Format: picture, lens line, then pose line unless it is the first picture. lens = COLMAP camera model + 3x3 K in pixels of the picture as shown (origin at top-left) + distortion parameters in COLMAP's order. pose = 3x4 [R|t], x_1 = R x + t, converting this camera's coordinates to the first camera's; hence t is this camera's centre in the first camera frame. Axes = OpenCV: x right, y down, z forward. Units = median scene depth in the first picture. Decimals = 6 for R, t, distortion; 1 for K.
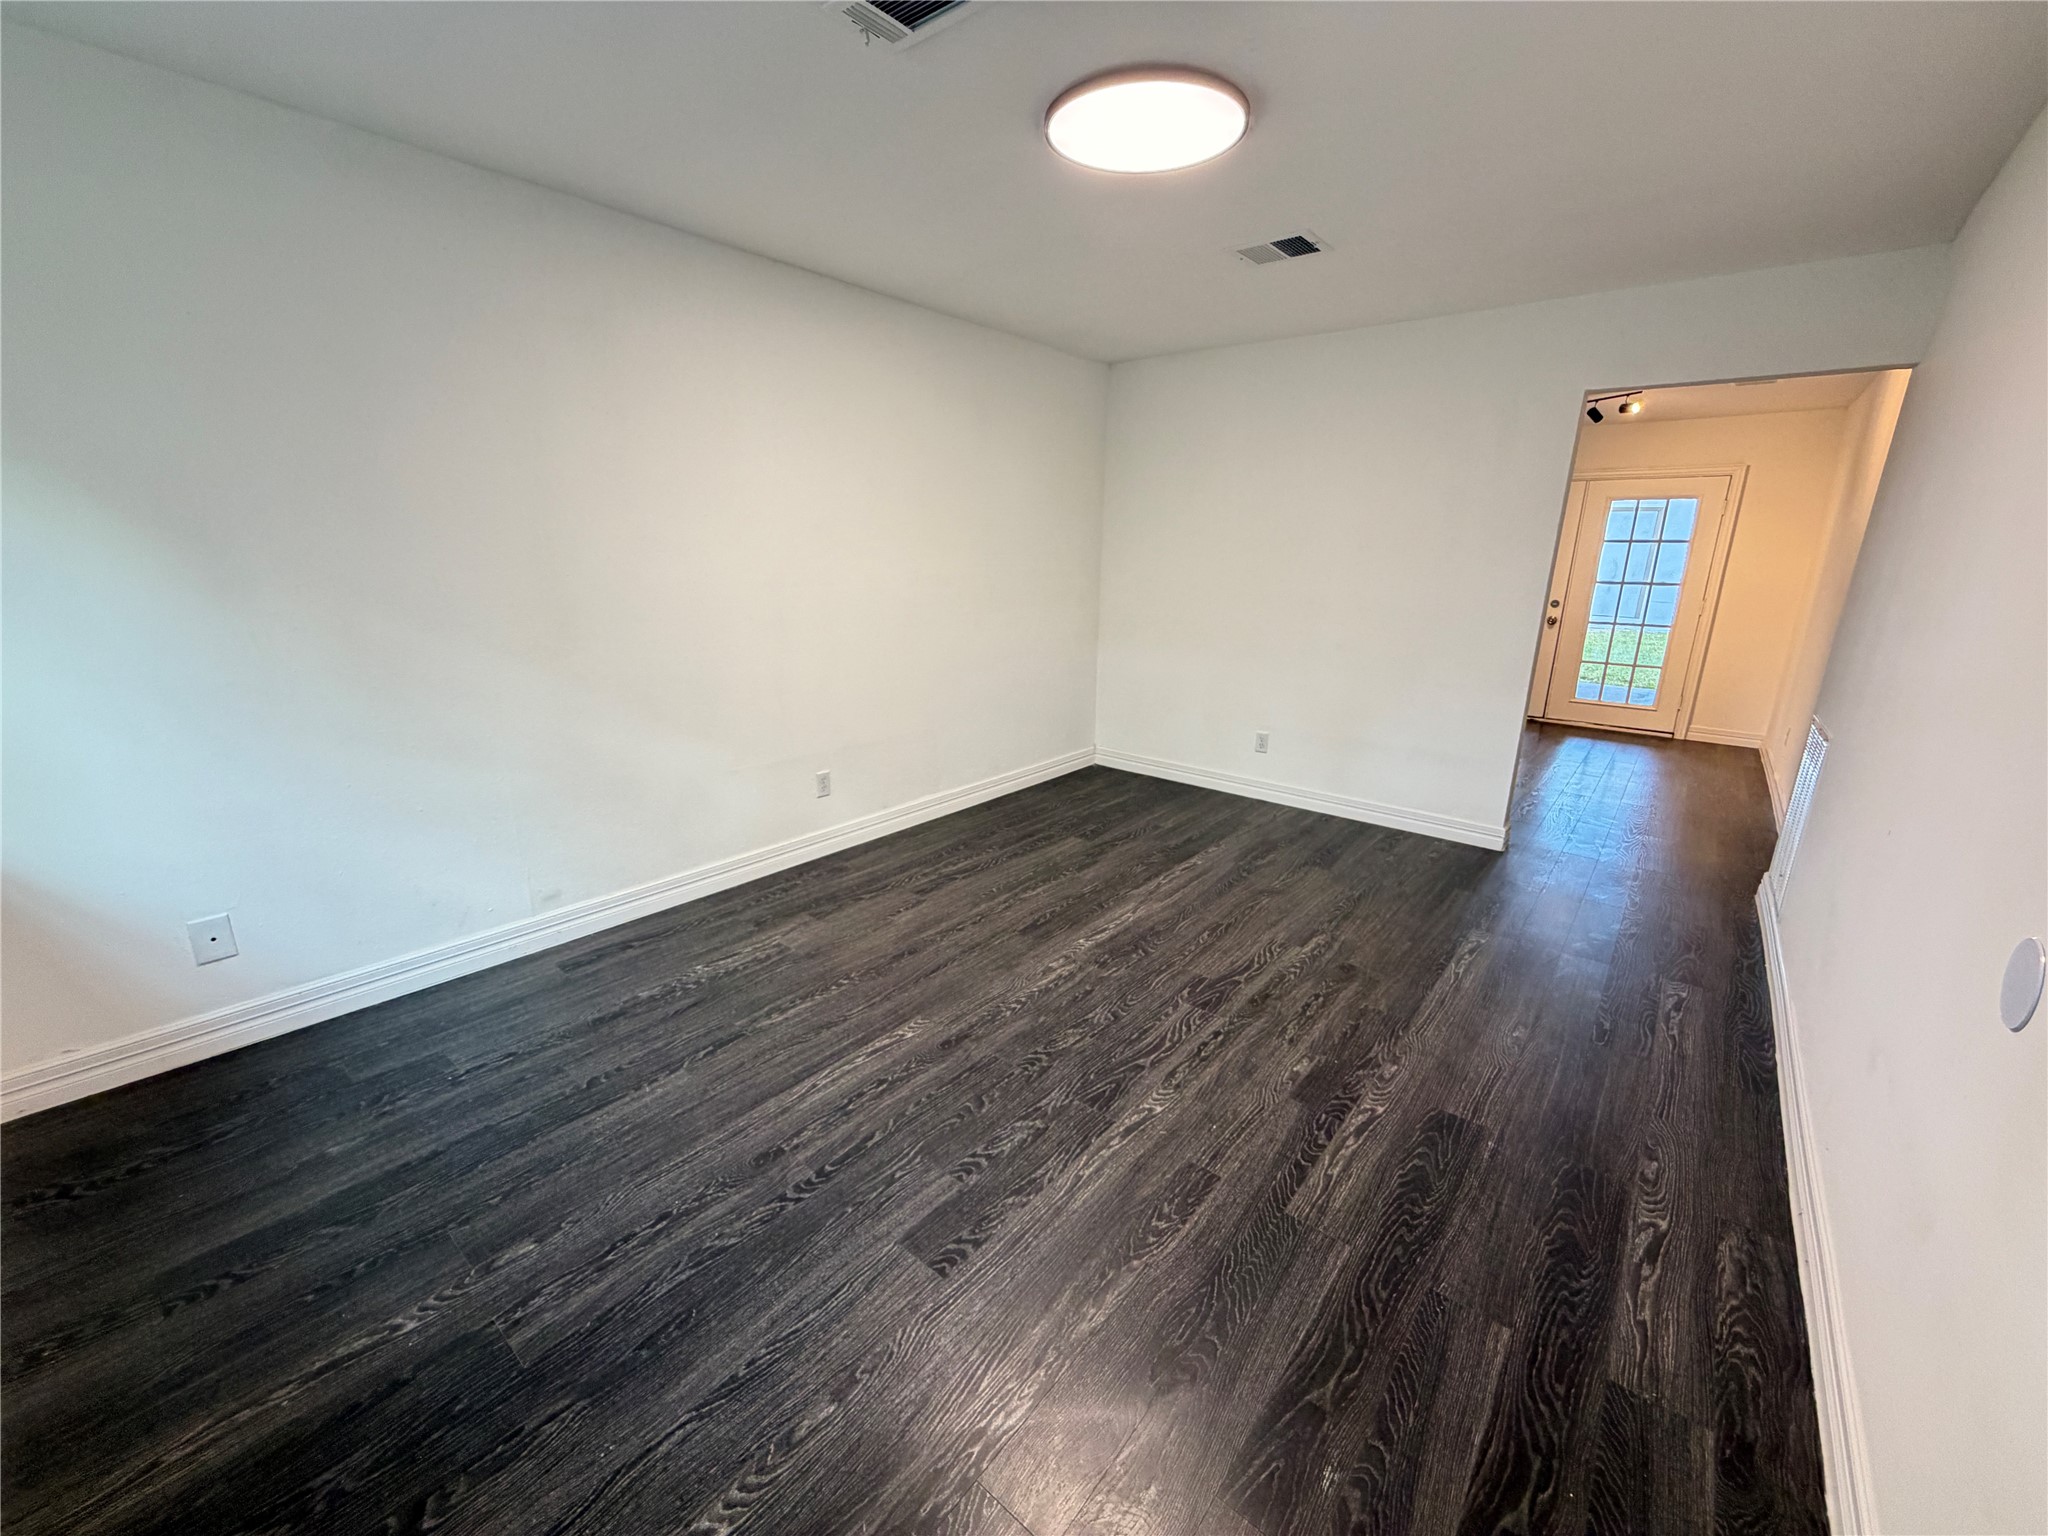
lens RADIAL K [[817.7, 0, 1015.9], [0, 817.7, 768.3], [0, 0, 1]] dist [0.000115, 0.000284]
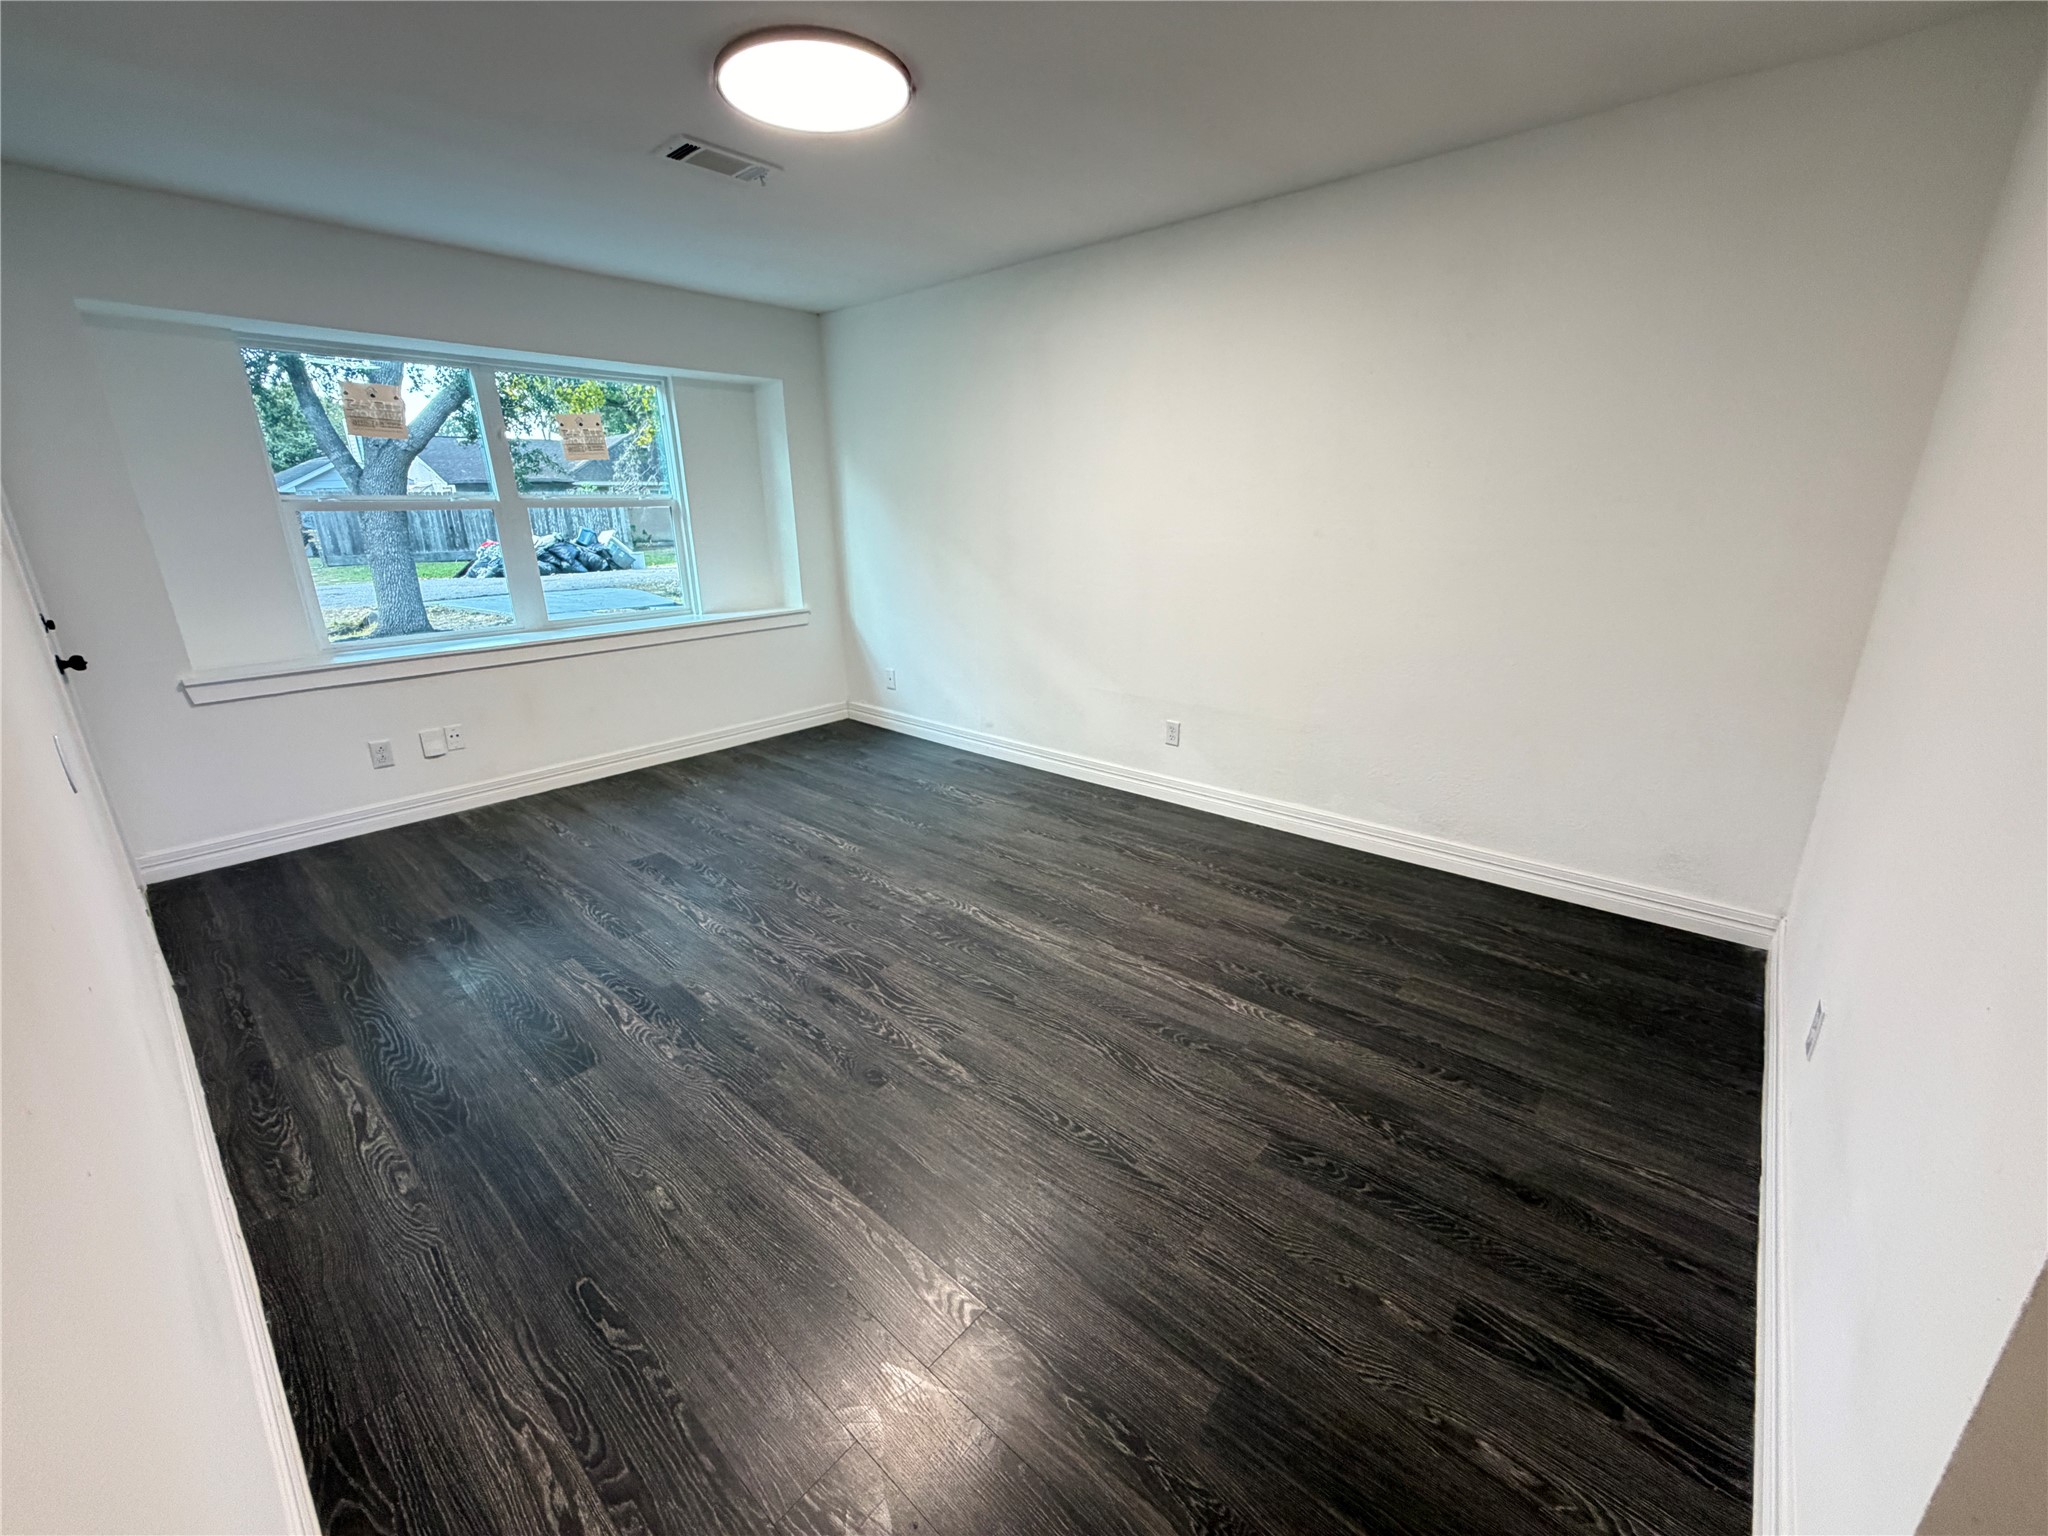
lens RADIAL K [[817.7, 0, 1015.9], [0, 817.7, 768.3], [0, 0, 1]] dist [0.000115, 0.000284]
pose [[-0.030095, 0.291188, -0.956192, 0.998544], [-0.252467, 0.923393, 0.289146, -0.244189], [0.967137, 0.250109, 0.045726, 1.006122]]
